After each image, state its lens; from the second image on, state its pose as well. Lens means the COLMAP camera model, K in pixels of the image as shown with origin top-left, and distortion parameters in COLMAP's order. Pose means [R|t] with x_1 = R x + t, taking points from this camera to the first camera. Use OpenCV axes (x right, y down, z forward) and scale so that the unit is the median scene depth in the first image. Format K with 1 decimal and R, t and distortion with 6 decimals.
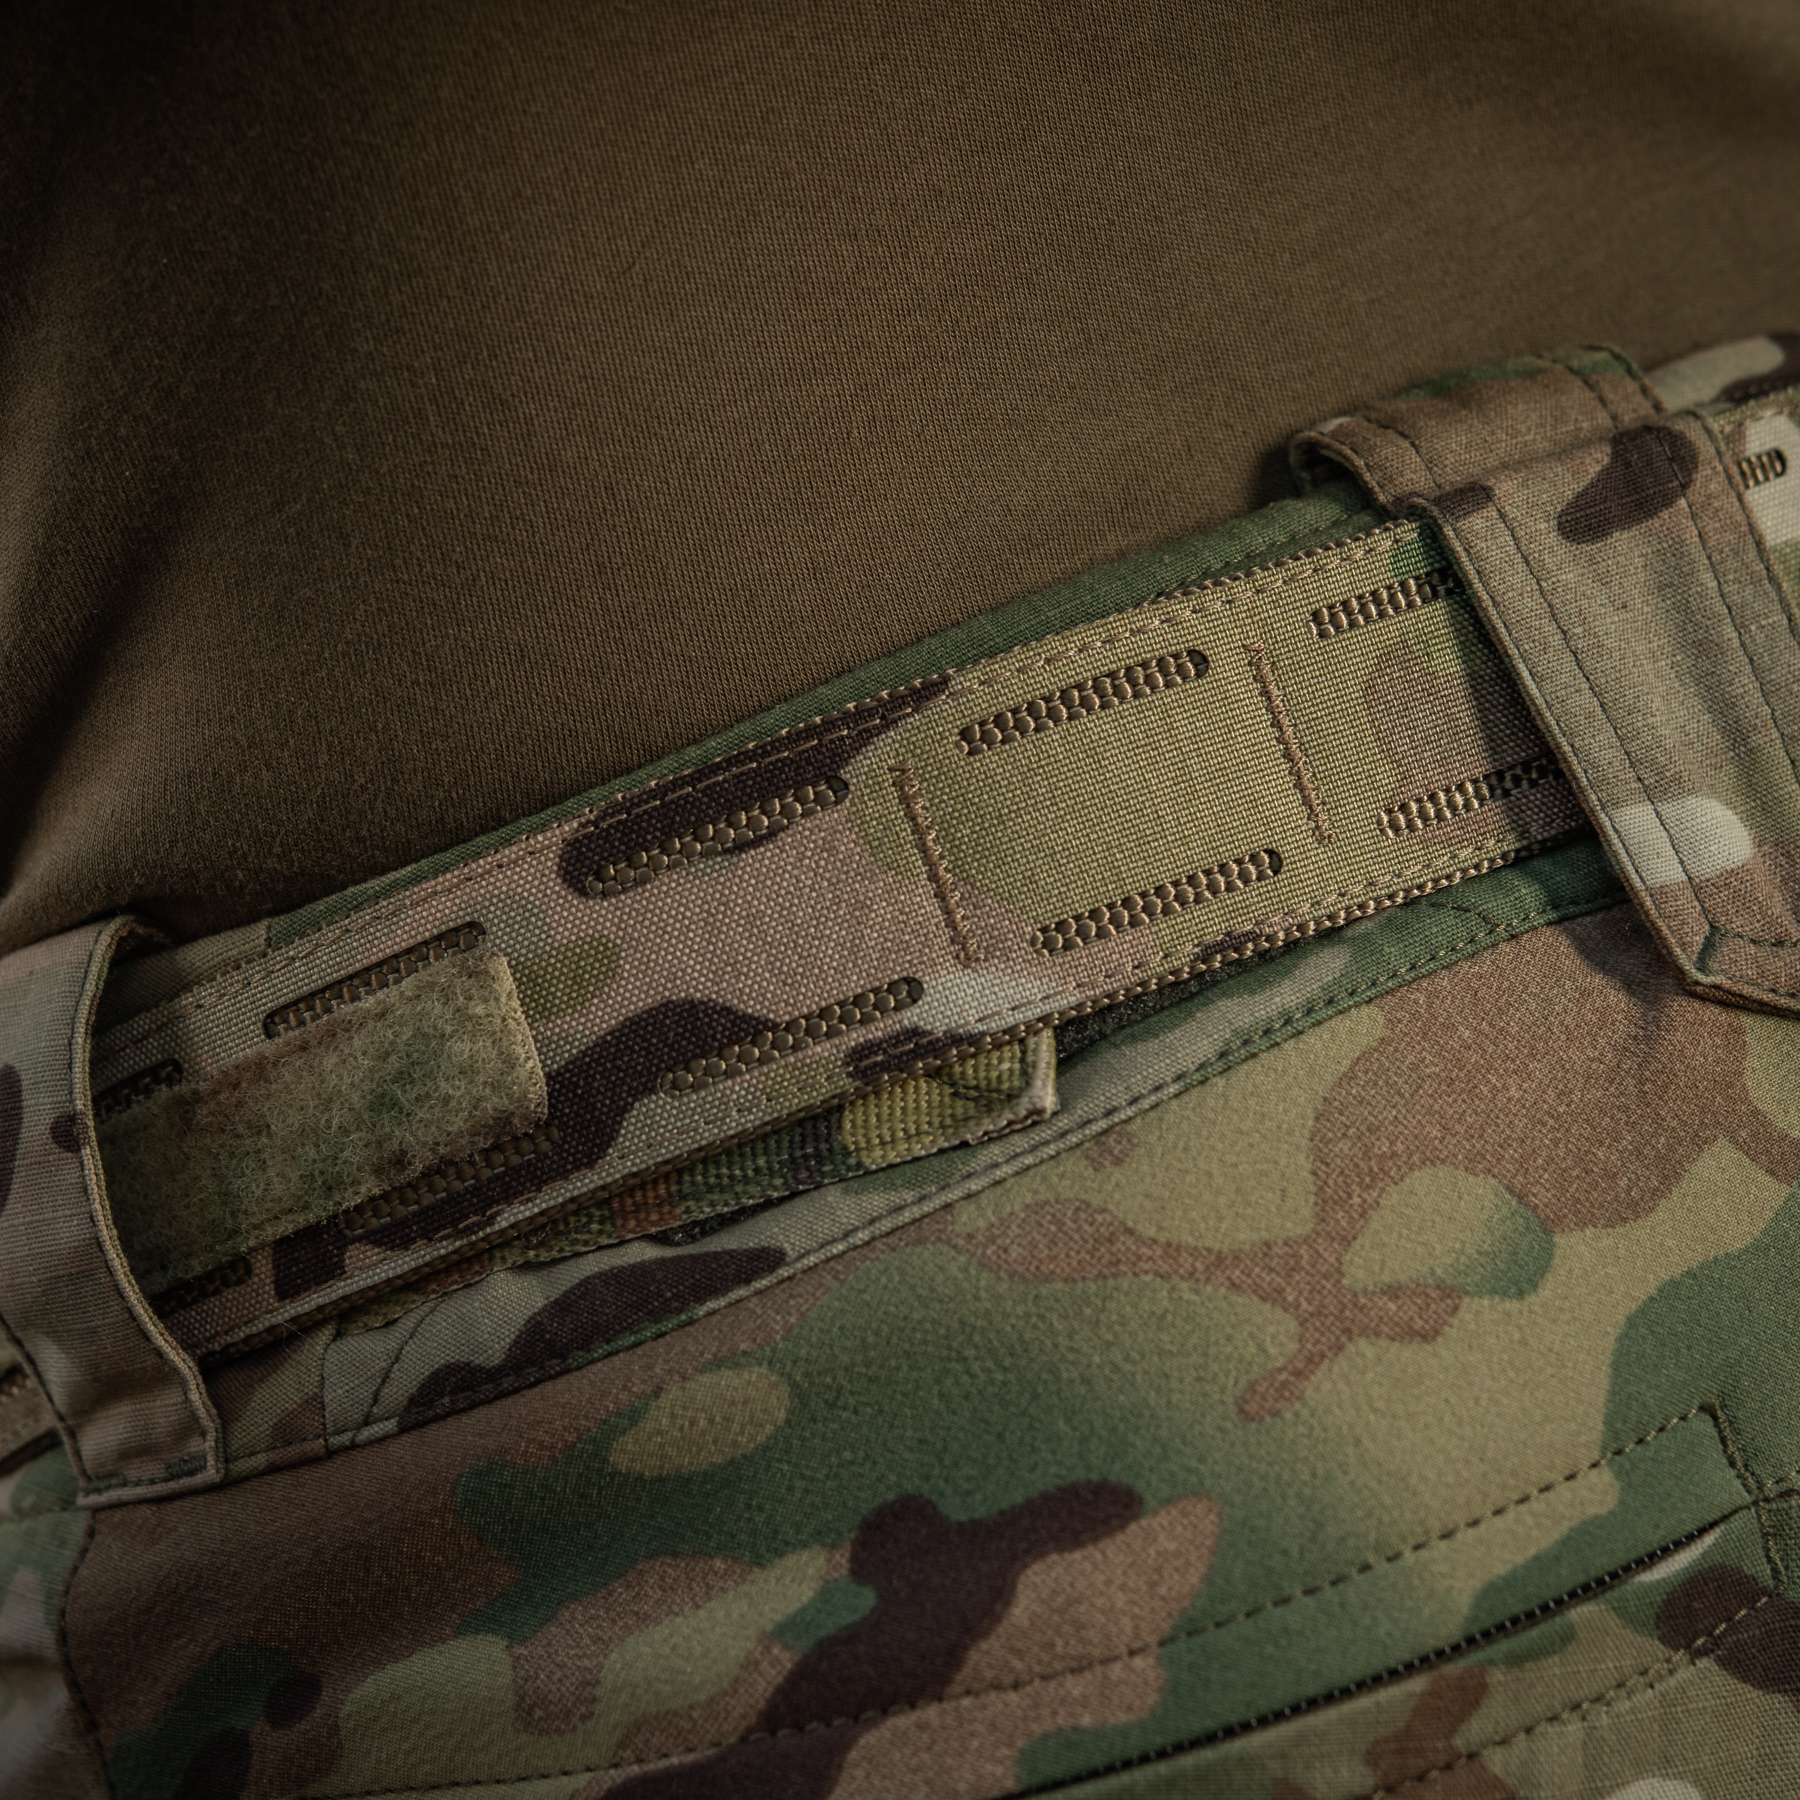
lens RADIAL K [[4967.6, 0, 900.0], [0, 4967.6, 900.0], [0, 0, 1]] dist [0.032323, 0.414917]
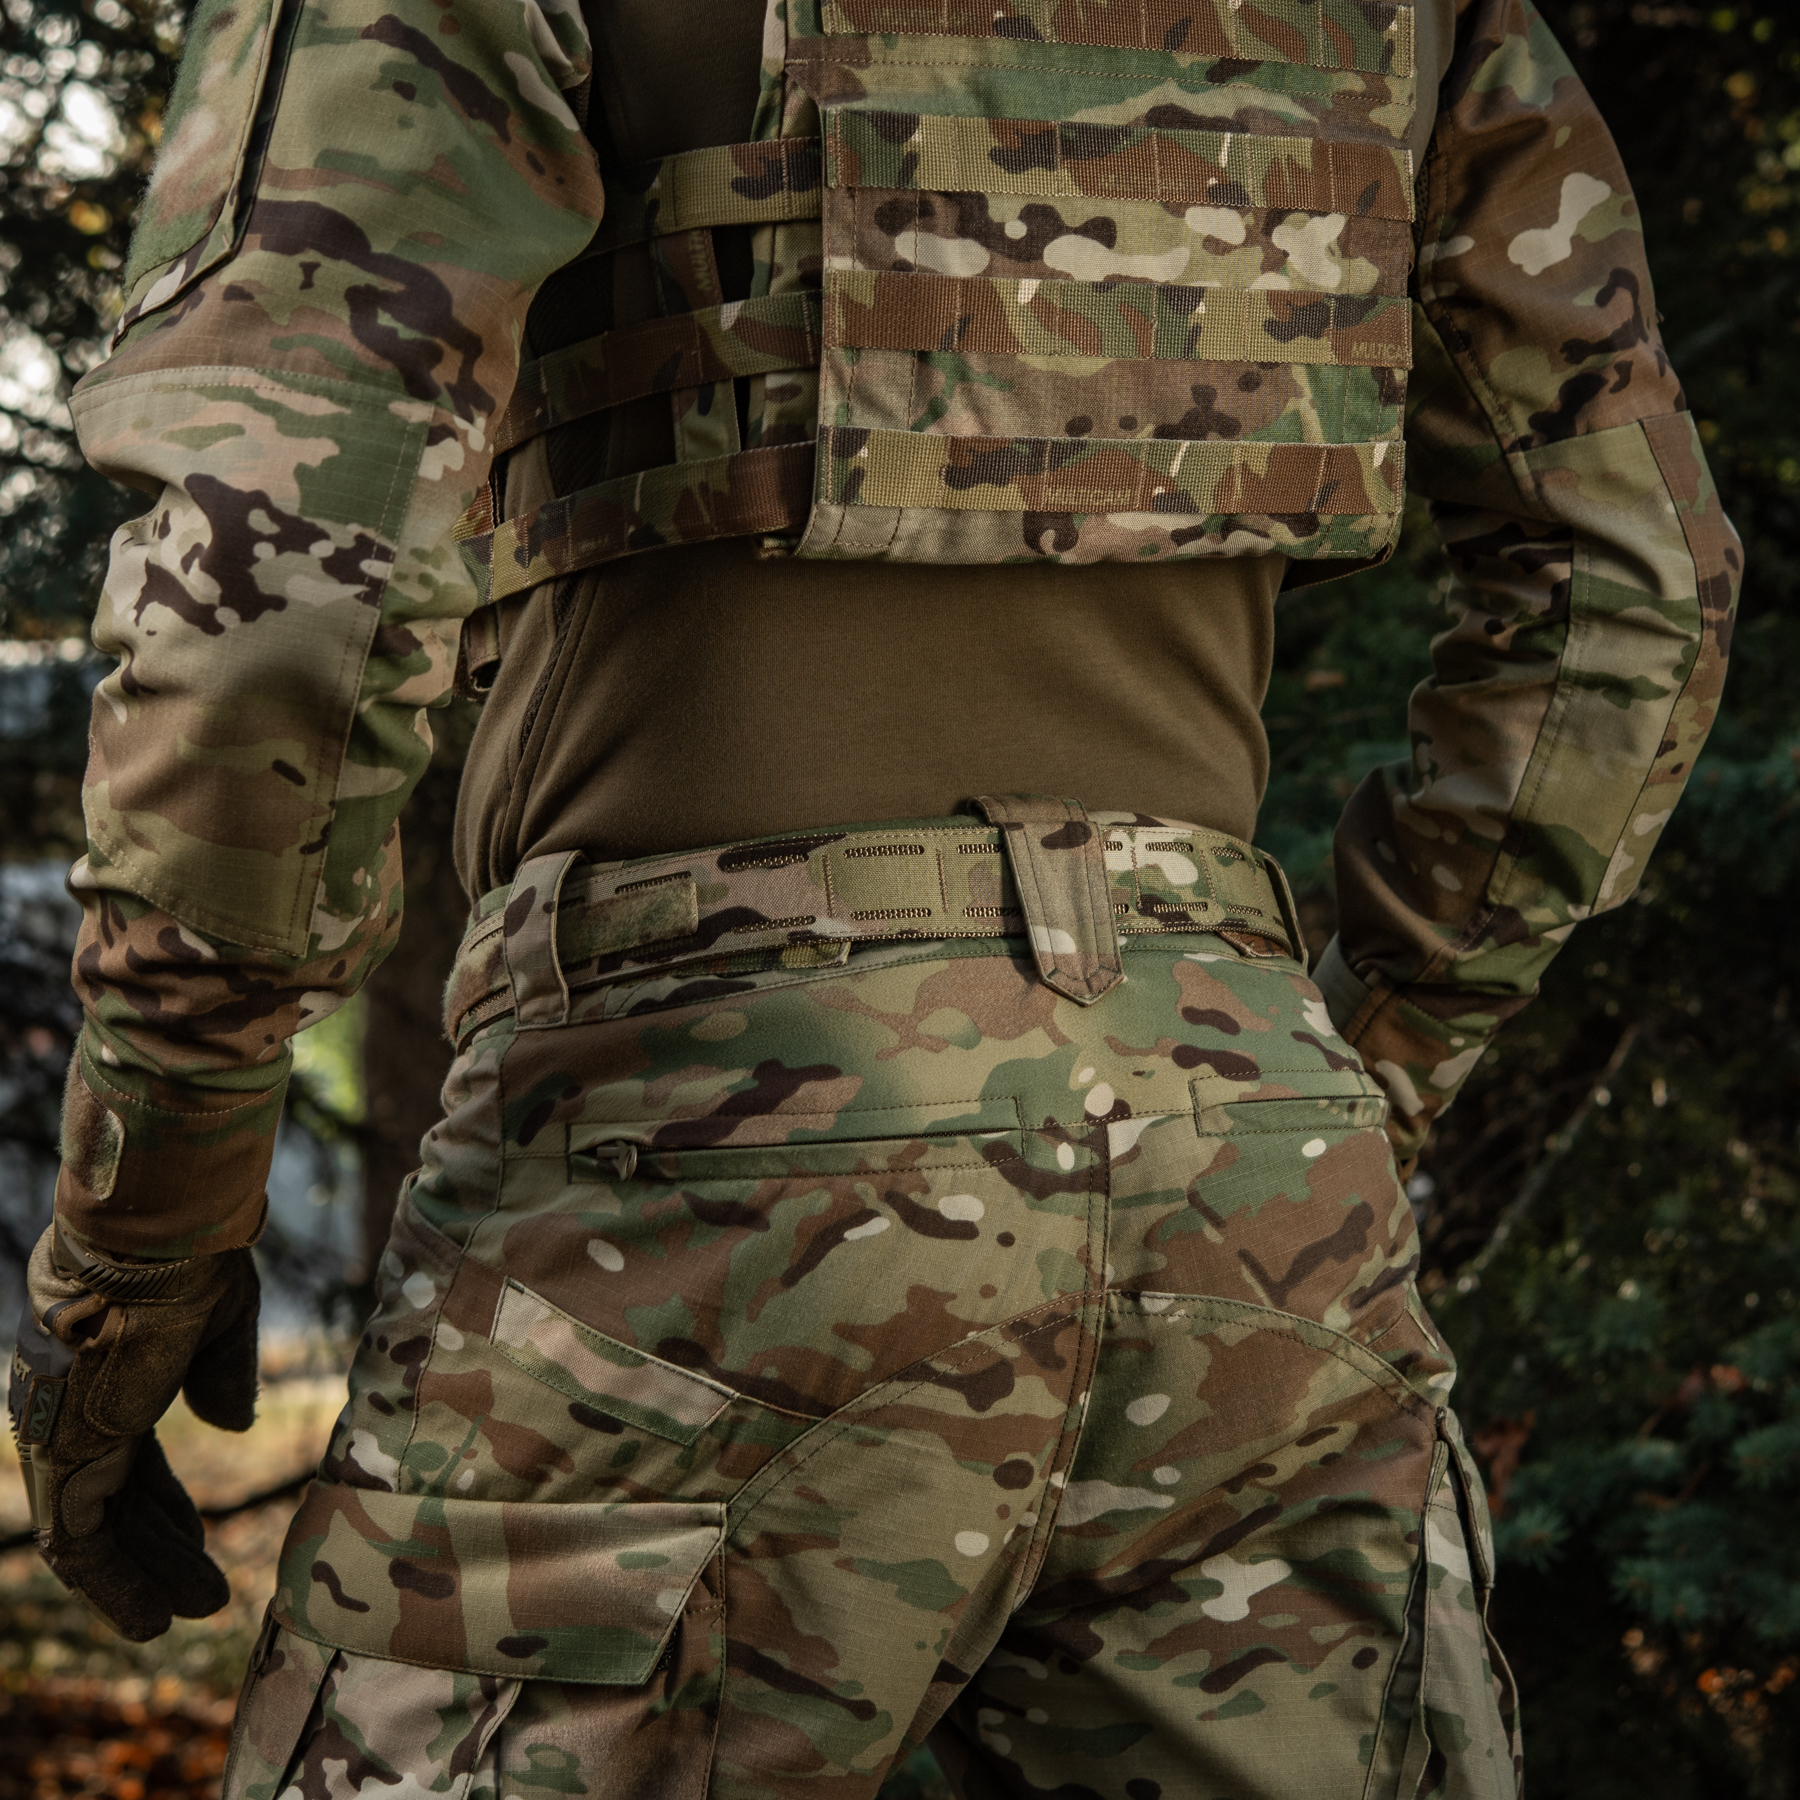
lens RADIAL K [[4967.6, 0, 900.0], [0, 4967.6, 900.0], [0, 0, 1]] dist [0.032323, 0.414917]
pose [[0.970054, 0.242550, -0.012808, 0.097183], [-0.241747, 0.959049, -0.147589, 0.475237], [-0.023514, 0.146266, 0.988966, -2.257102]]
